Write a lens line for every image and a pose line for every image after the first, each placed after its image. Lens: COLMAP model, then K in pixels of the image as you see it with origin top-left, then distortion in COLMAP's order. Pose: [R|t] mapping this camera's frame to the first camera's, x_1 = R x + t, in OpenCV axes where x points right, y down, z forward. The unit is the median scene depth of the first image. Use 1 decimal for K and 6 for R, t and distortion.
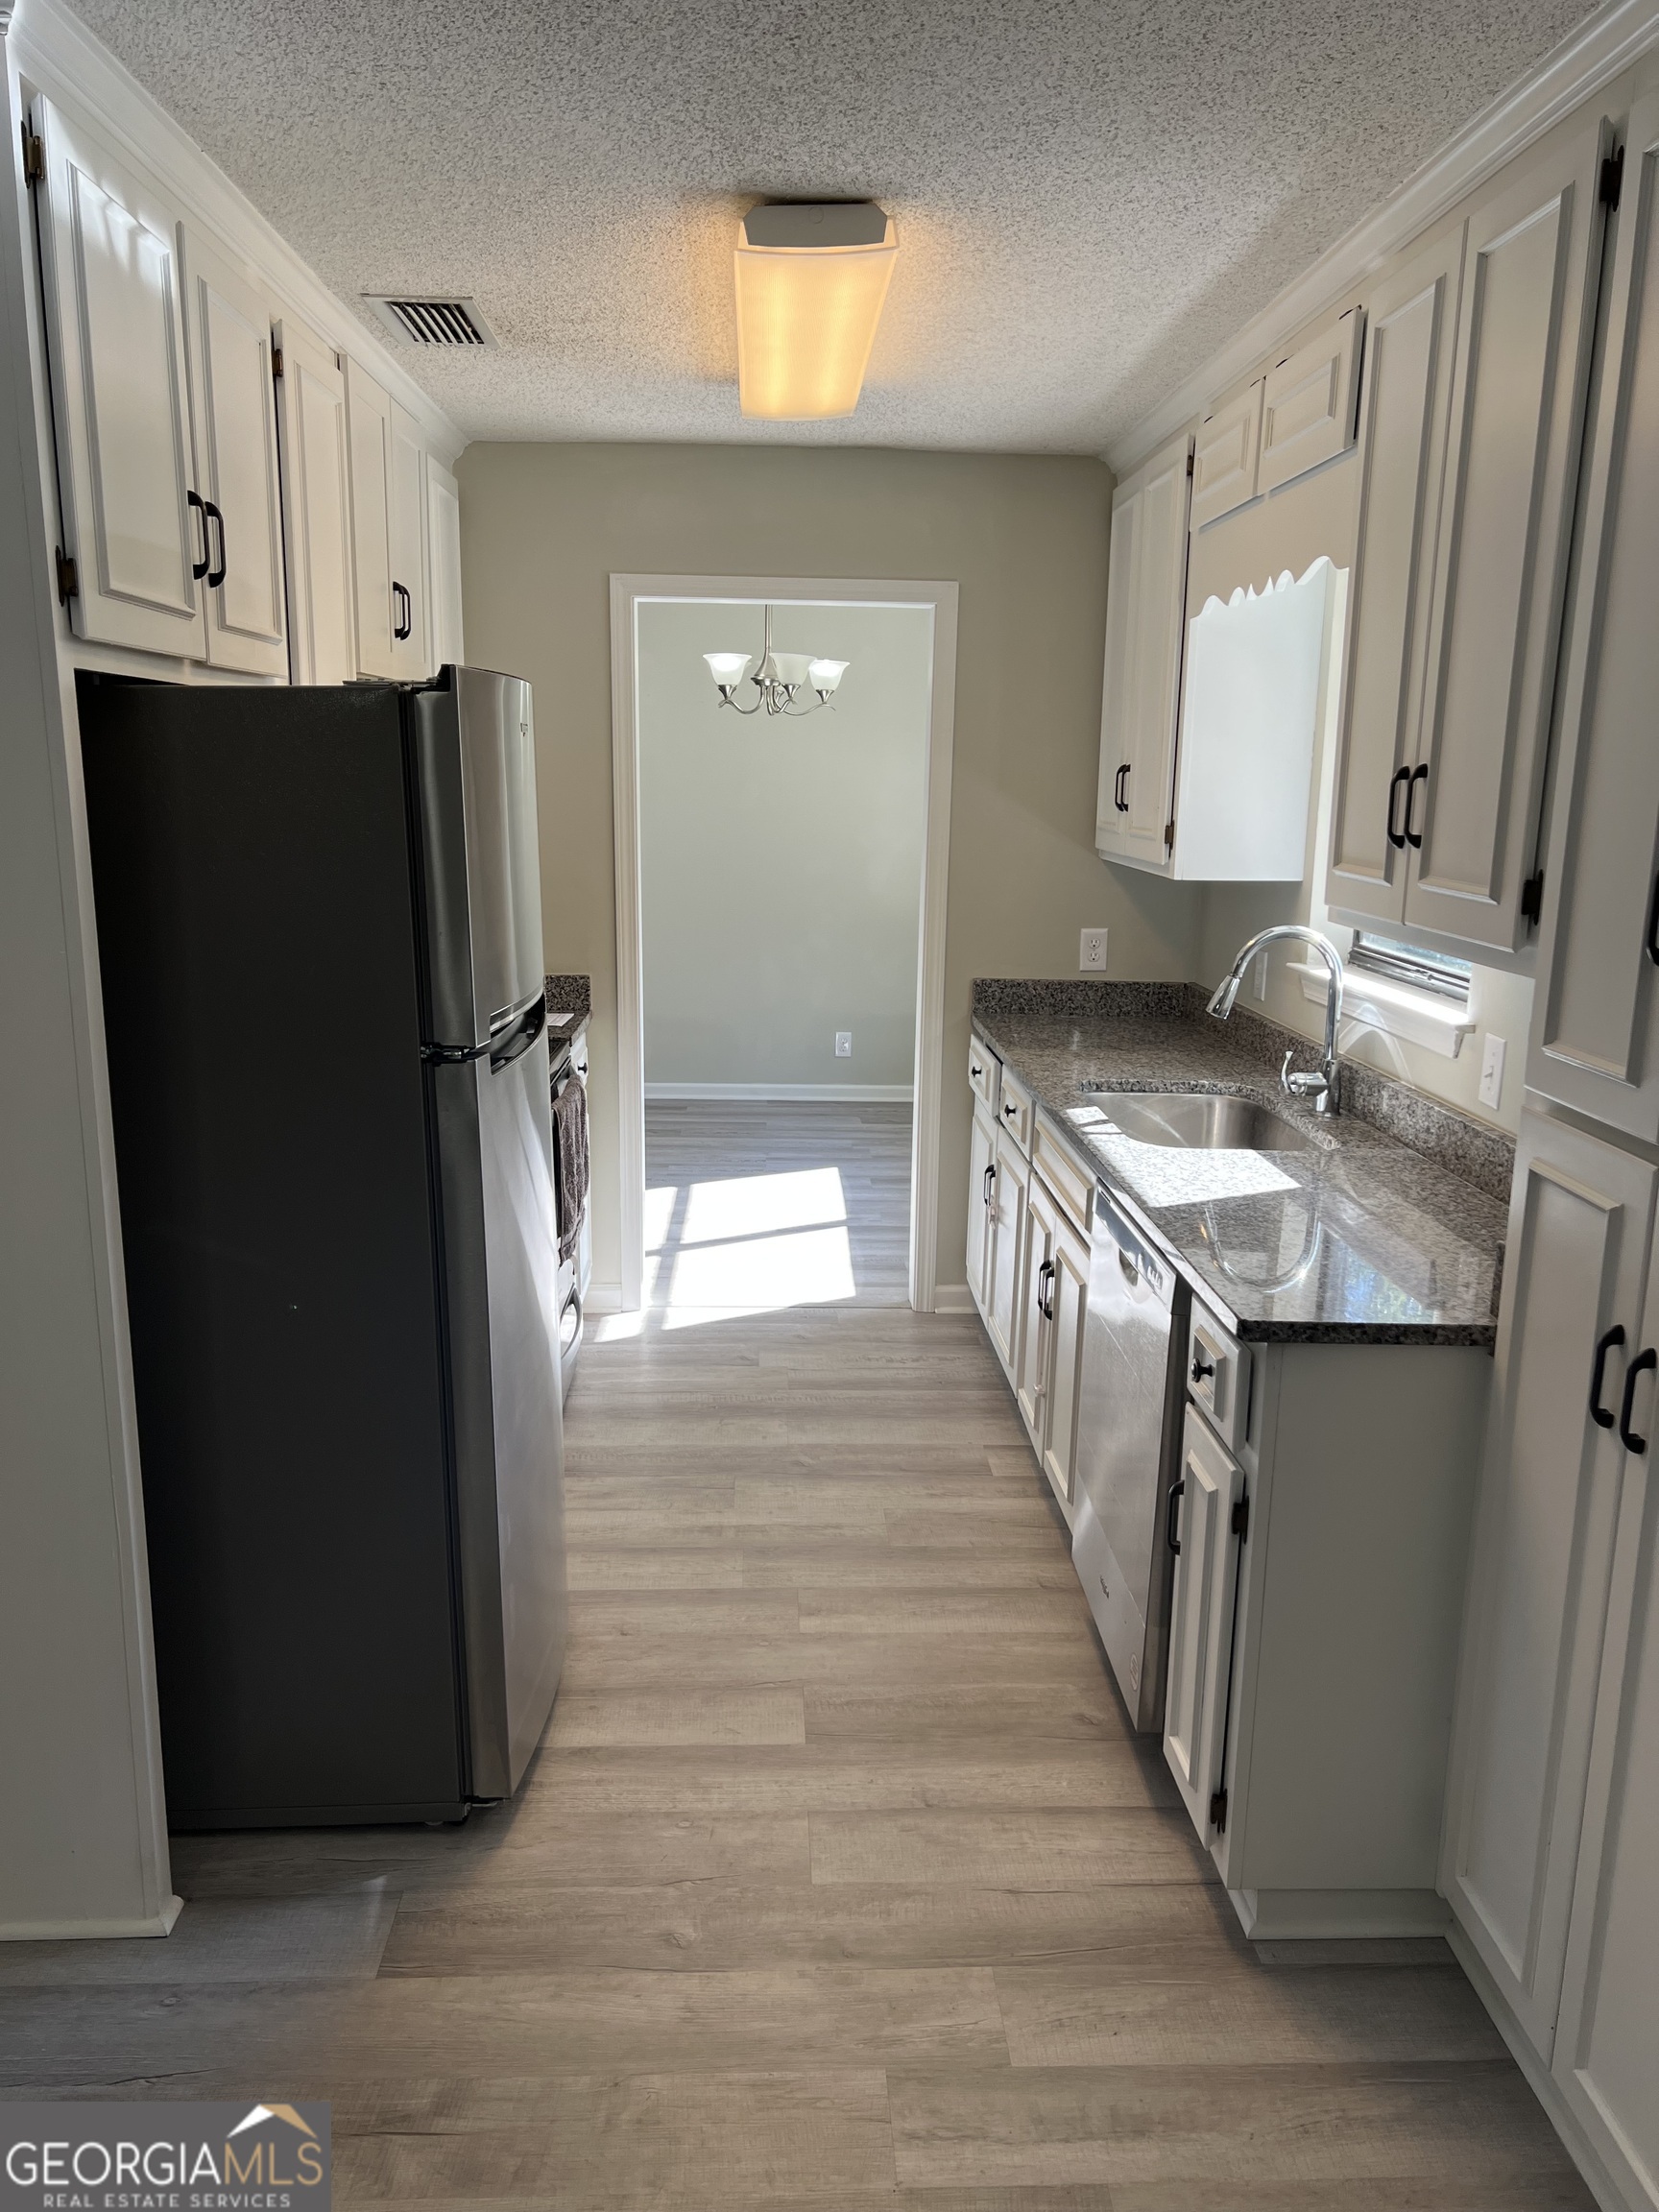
lens RADIAL K [[1664.5, 0, 831.2], [0, 1664.5, 1114.2], [0, 0, 1]] dist [0.022628, -0.008173]
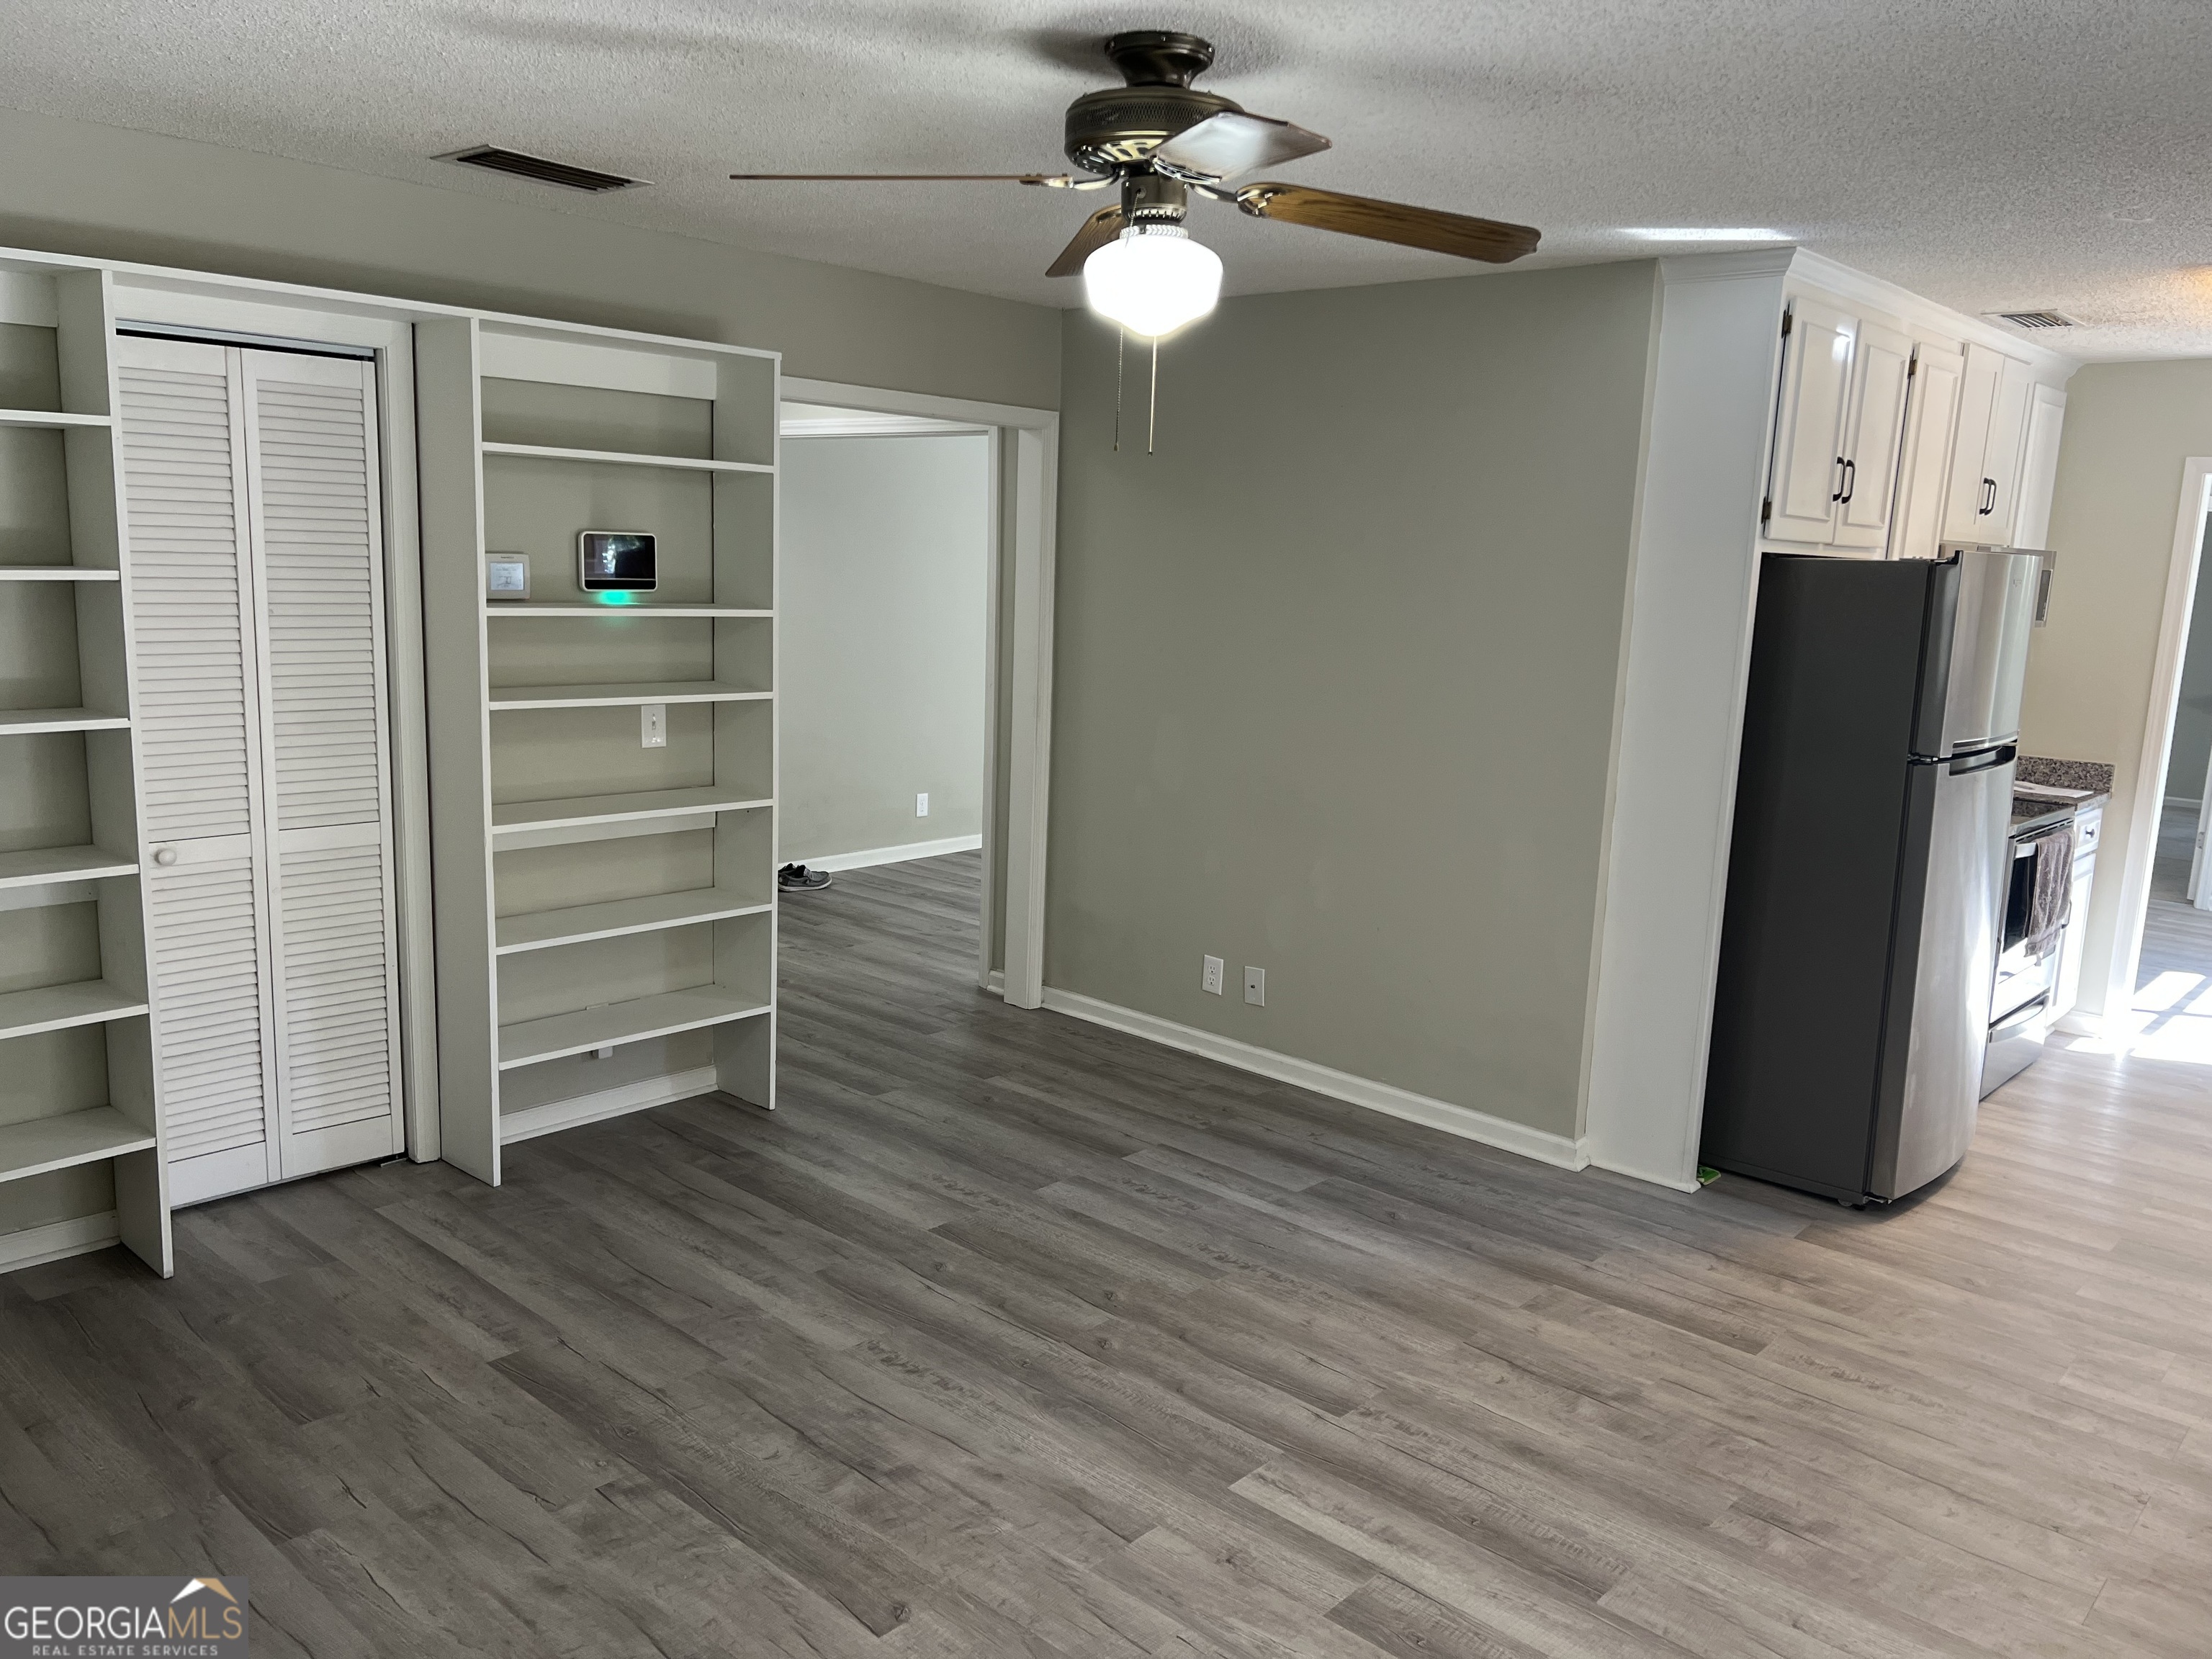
lens RADIAL K [[1664.5, 0, 1100.0], [0, 1664.5, 841.0], [0, 0, 1]] dist [0.022628, -0.008173]
pose [[0.709614, 0.139628, -0.690617, 0.368037], [-0.175202, 0.984349, 0.018993, 0.157889], [0.682460, 0.107520, 0.722972, -0.839451]]
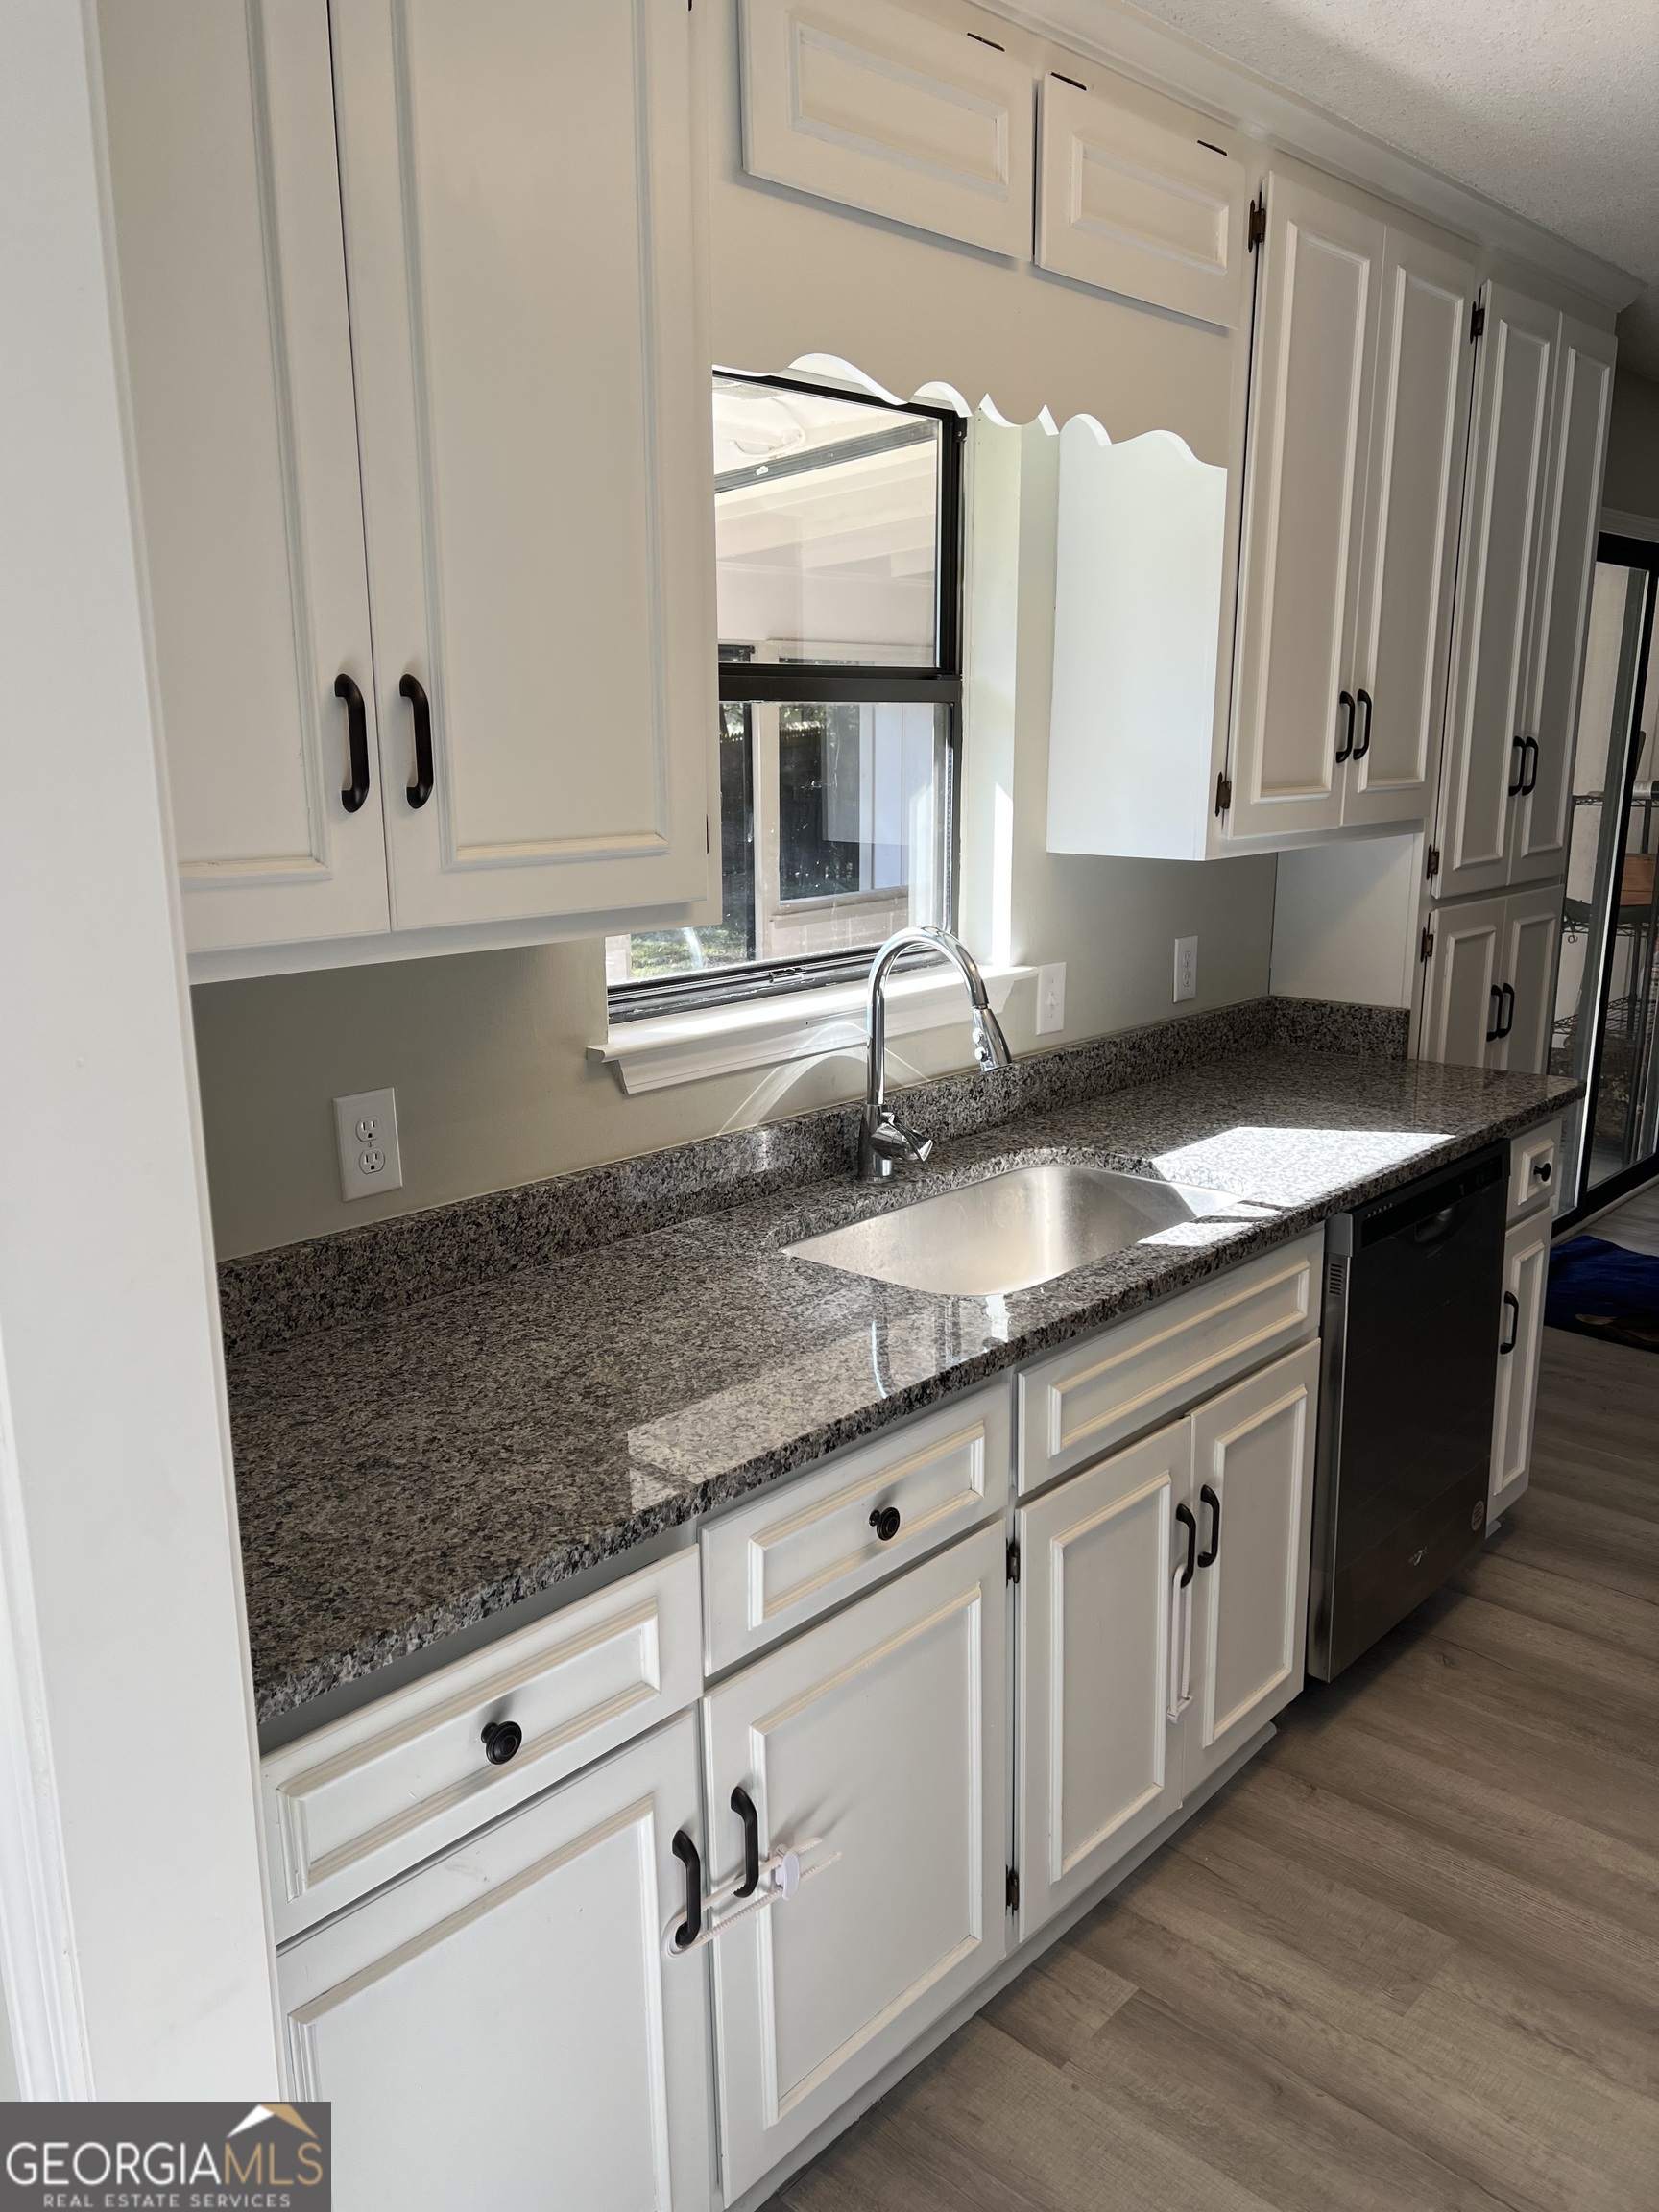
lens RADIAL K [[1664.5, 0, 824.8], [0, 1664.5, 1105.7], [0, 0, 1]] dist [0.022628, -0.008173]
pose [[-0.703639, -0.168119, 0.690382, -0.246039], [0.144828, 0.917278, 0.370980, -0.408701], [-0.695641, 0.361023, -0.621085, 1.984139]]
